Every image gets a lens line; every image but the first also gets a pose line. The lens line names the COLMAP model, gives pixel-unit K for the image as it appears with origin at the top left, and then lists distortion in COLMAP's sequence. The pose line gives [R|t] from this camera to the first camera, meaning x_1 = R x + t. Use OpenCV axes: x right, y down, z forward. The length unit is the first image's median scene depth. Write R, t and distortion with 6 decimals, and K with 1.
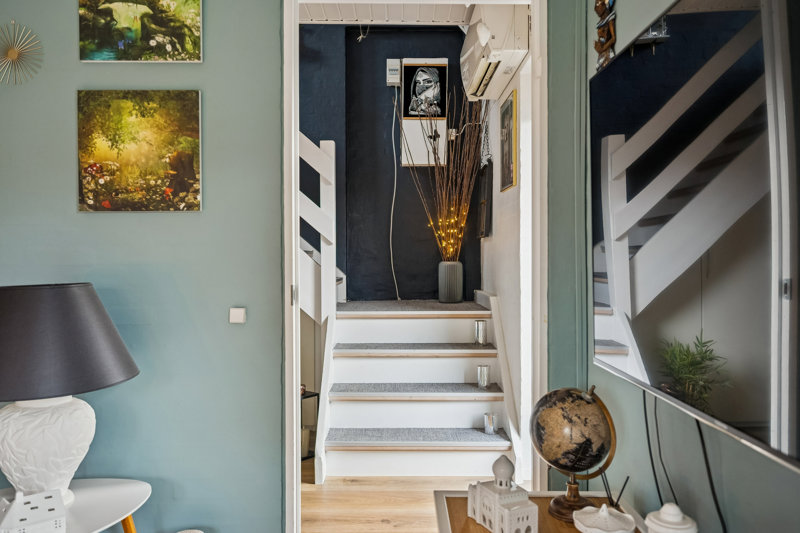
lens RADIAL K [[621.6, 0, 400.5], [0, 621.6, 266.7], [0, 0, 1]] dist [0.004930, 0.001236]
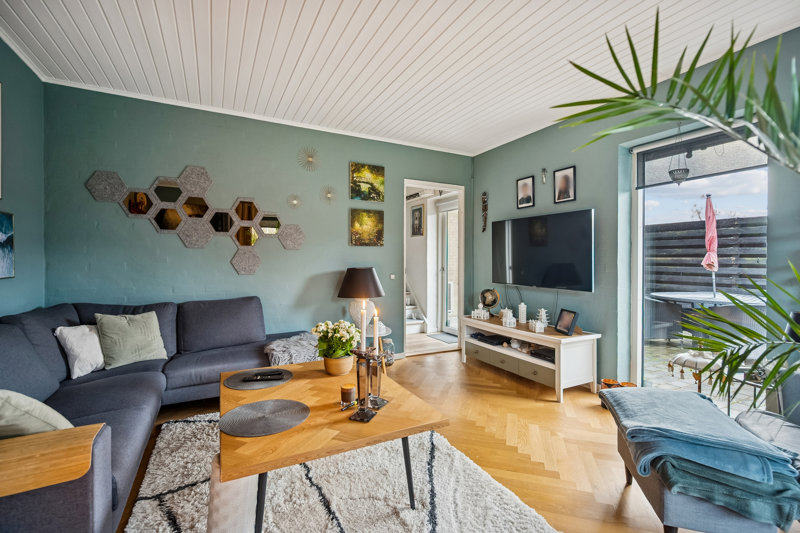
lens RADIAL K [[365.4, 0, 400.2], [0, 365.4, 263.5], [0, 0, 1]] dist [-0.000195, -0.000010]
pose [[0.881780, -0.000474, 0.471660, -1.190140], [-0.000413, 0.999998, 0.001776, 0.000943], [-0.471660, -0.001761, 0.881779, -0.810317]]
